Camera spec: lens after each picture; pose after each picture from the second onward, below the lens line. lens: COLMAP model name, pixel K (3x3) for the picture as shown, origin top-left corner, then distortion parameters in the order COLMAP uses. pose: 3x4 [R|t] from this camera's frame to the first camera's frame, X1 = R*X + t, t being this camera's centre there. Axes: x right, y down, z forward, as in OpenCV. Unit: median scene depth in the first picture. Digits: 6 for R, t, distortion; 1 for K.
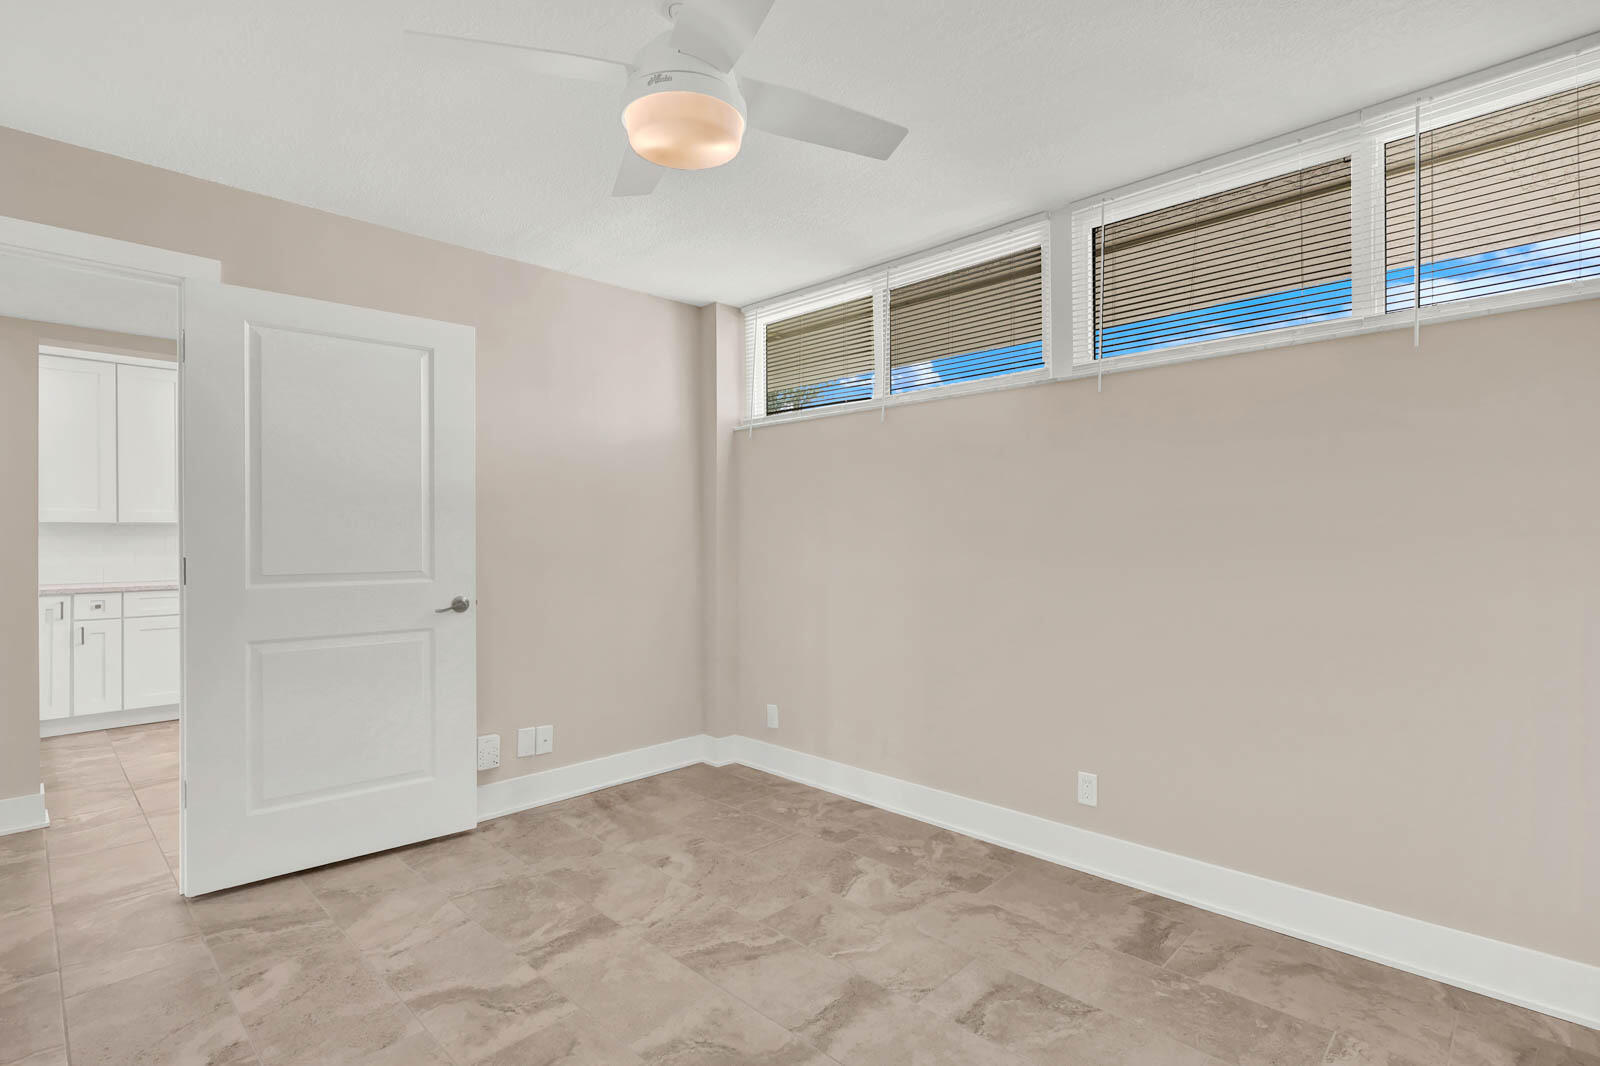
lens RADIAL K [[753.7, 0, 797.8], [0, 753.7, 543.2], [0, 0, 1]] dist [-0.003661, -0.000786]
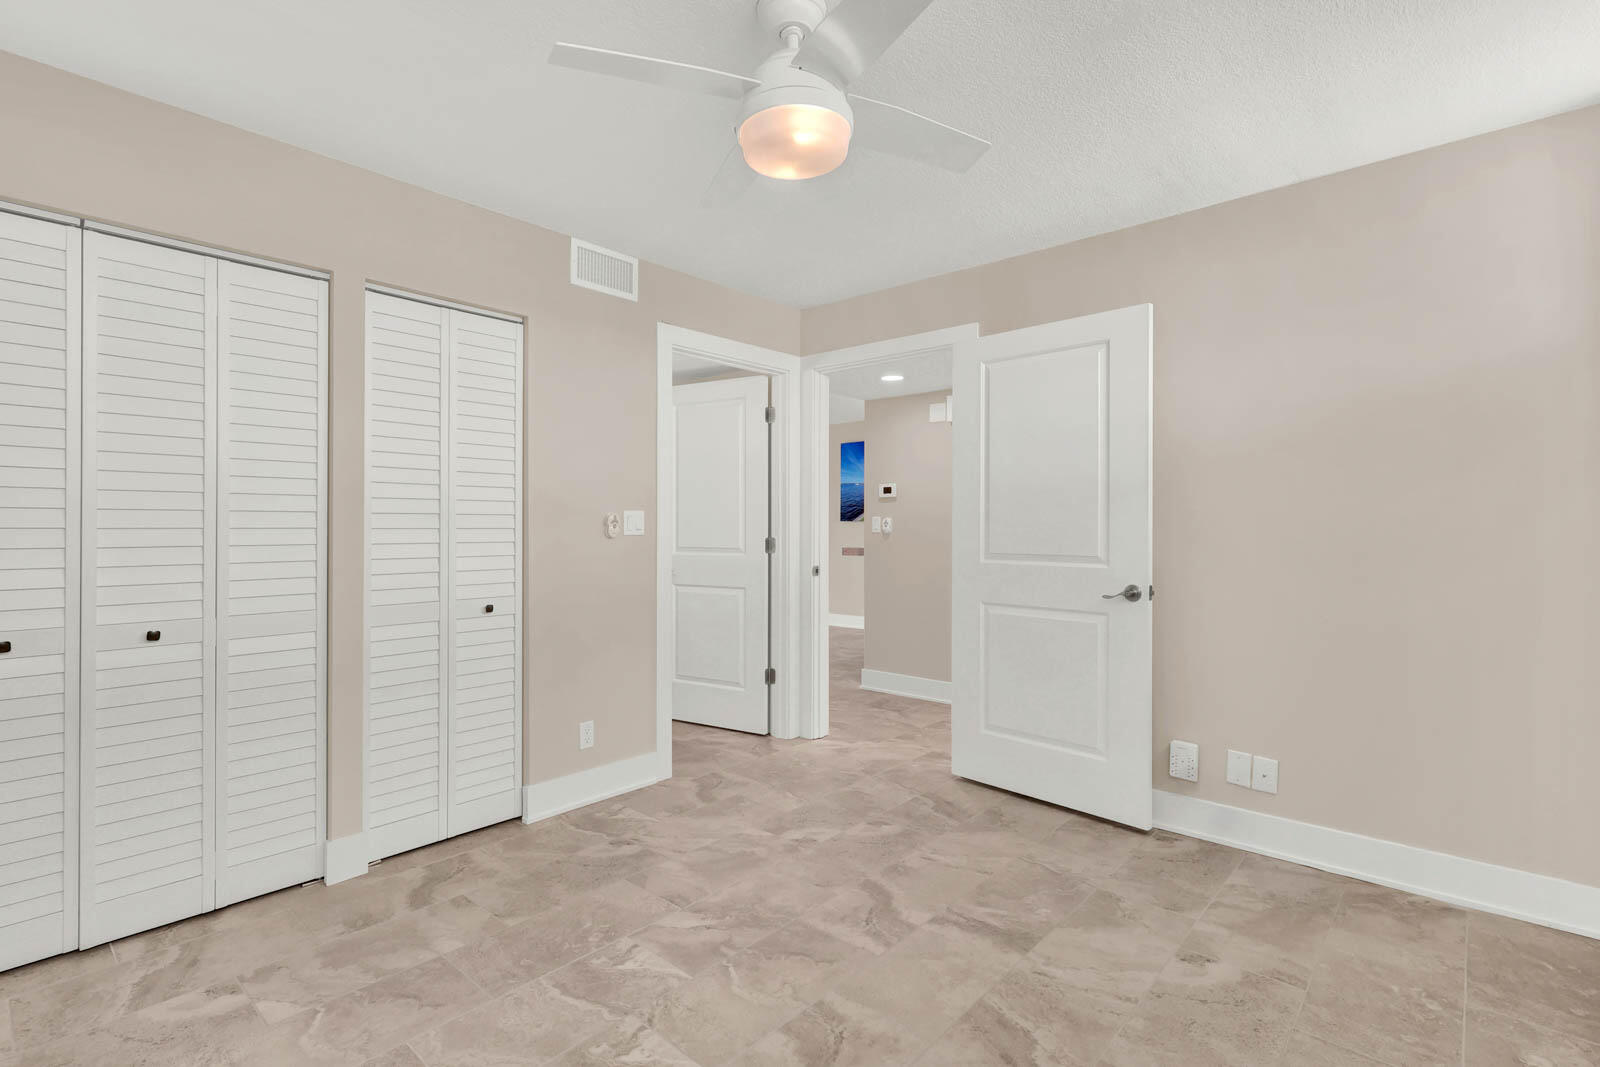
lens RADIAL K [[753.7, 0, 805.2], [0, 753.7, 522.4], [0, 0, 1]] dist [-0.003661, -0.000786]
pose [[0.051093, 0.001557, -0.998693, 0.583743], [-0.007068, 0.999974, 0.001198, -0.009229], [0.998669, 0.006998, 0.051103, 0.609449]]
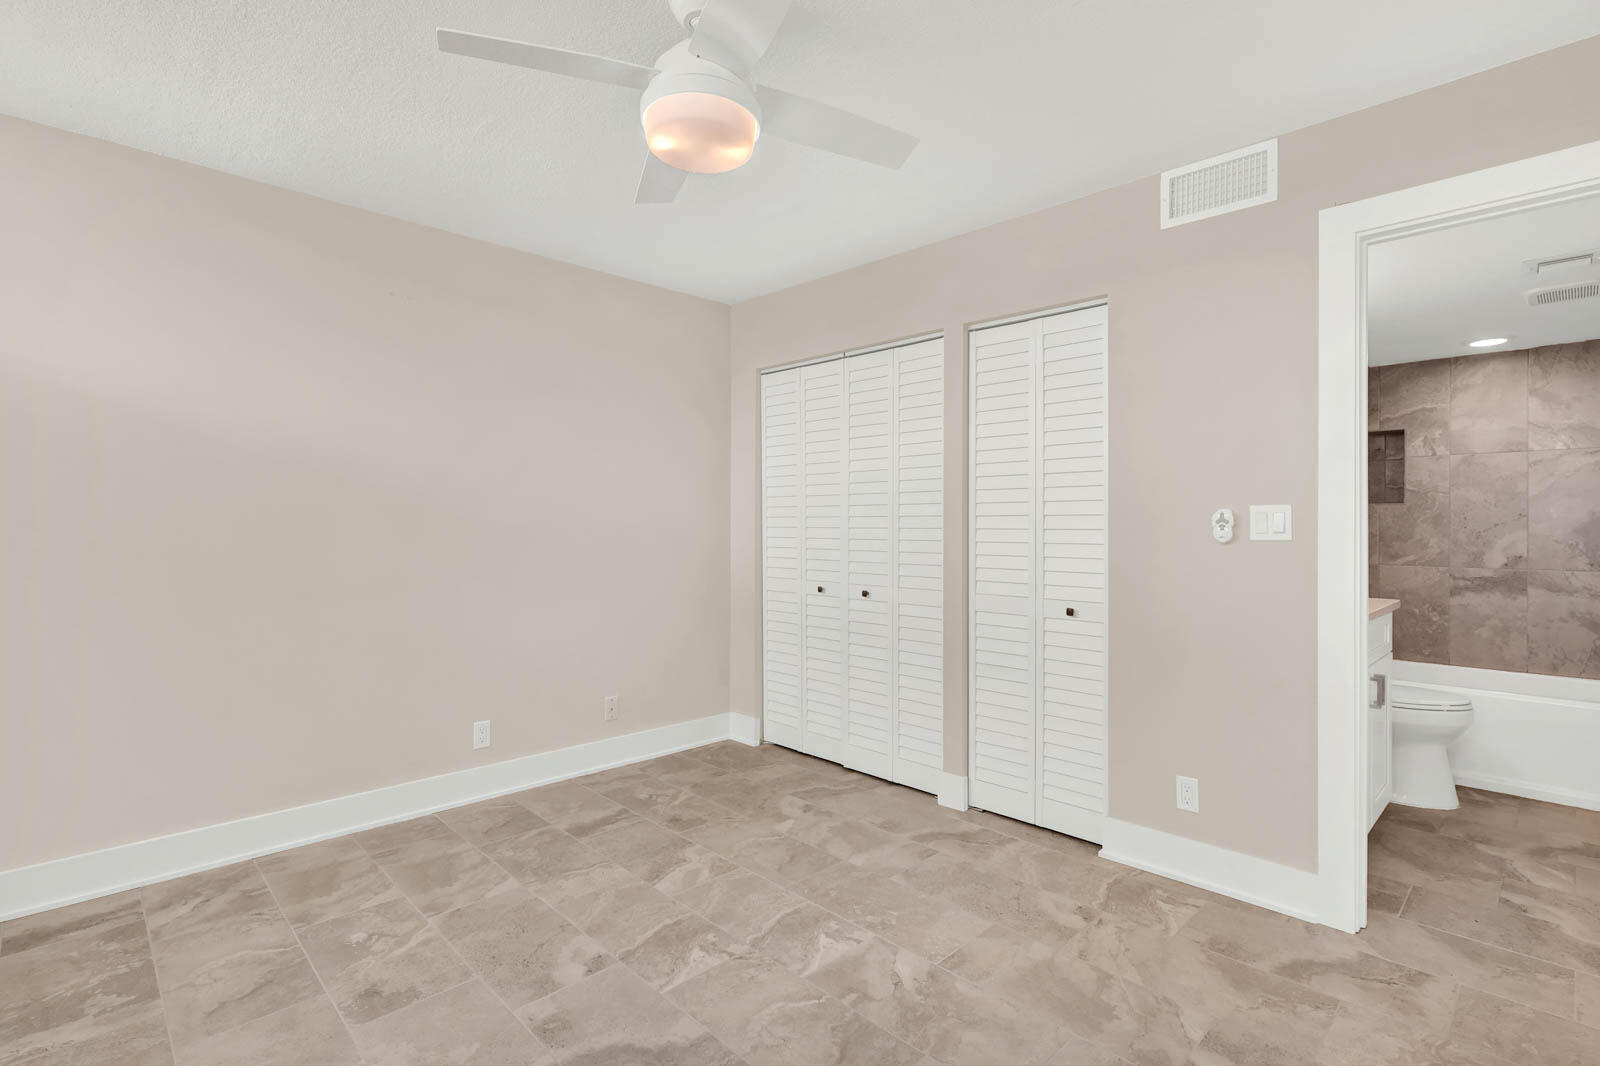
lens RADIAL K [[753.7, 0, 799.3], [0, 753.7, 522.4], [0, 0, 1]] dist [-0.003661, -0.000786]
pose [[-0.999776, 0.003914, 0.020821, -0.195736], [0.003925, 0.999992, 0.000476, -0.007553], [-0.020819, 0.000558, -0.999783, 1.297684]]
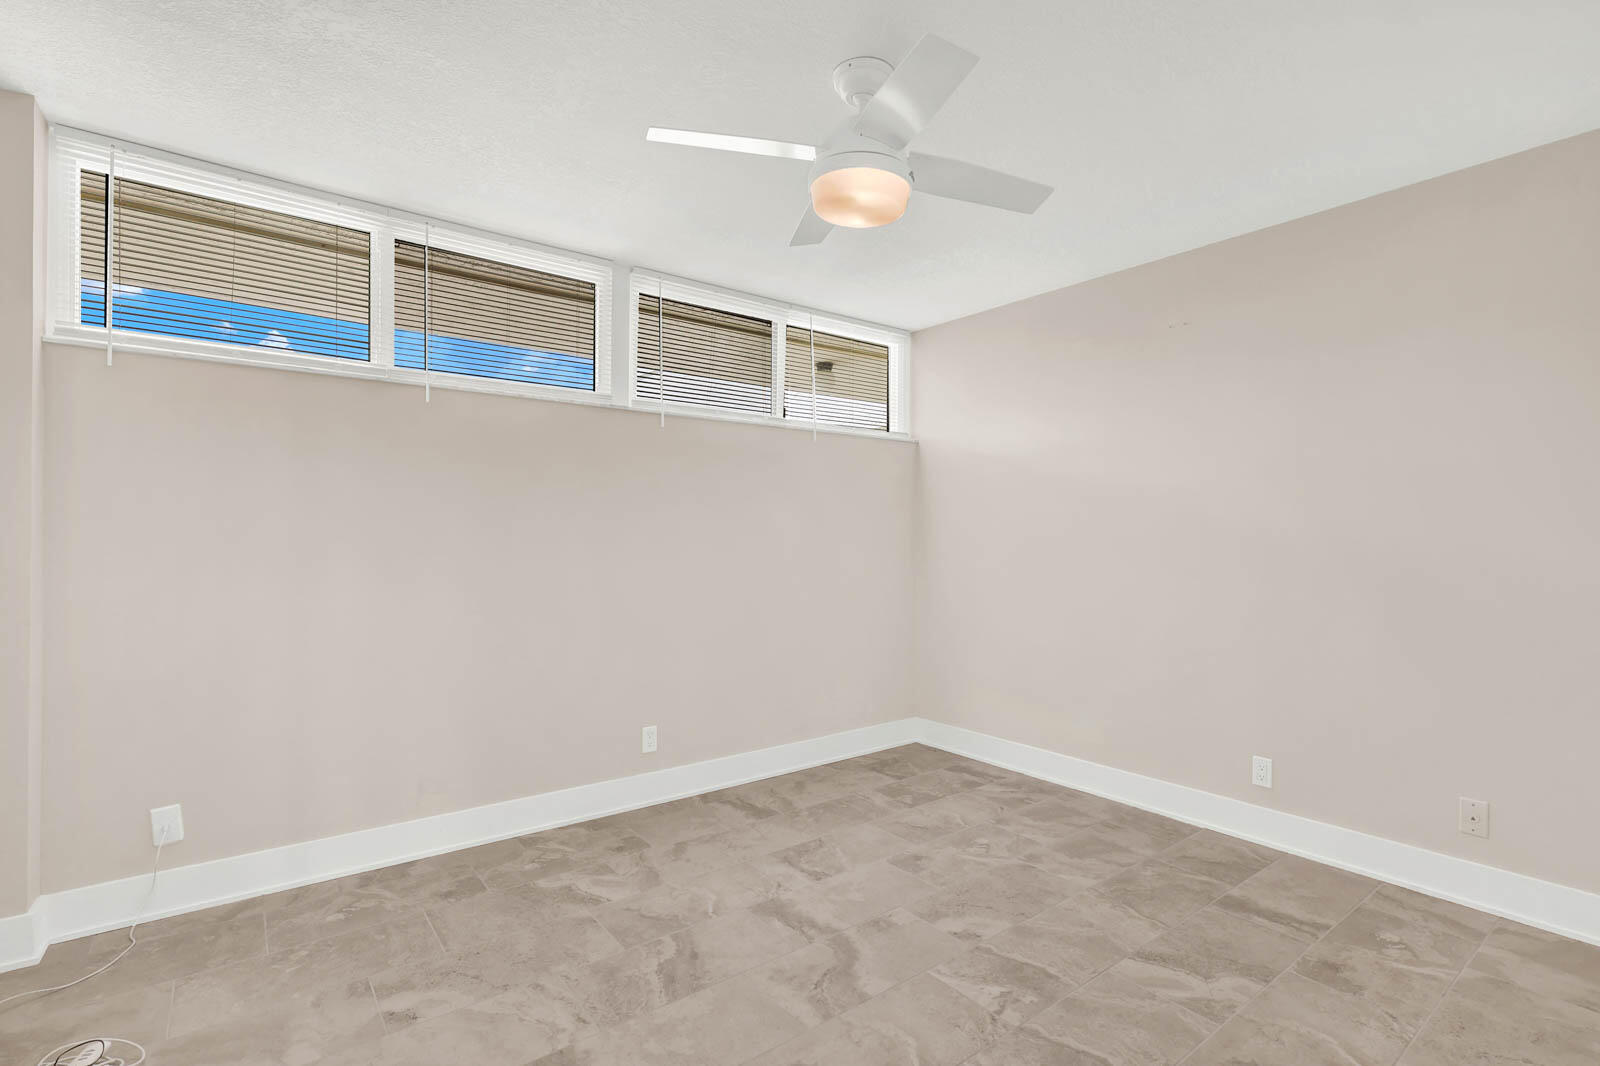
lens RADIAL K [[753.7, 0, 808.3], [0, 753.7, 537.8], [0, 0, 1]] dist [-0.003661, -0.000786]
pose [[0.140001, 0.004766, 0.990140, -0.851562], [0.002109, 0.999985, -0.005112, -0.002889], [-0.990149, 0.002804, 0.139988, 0.578399]]
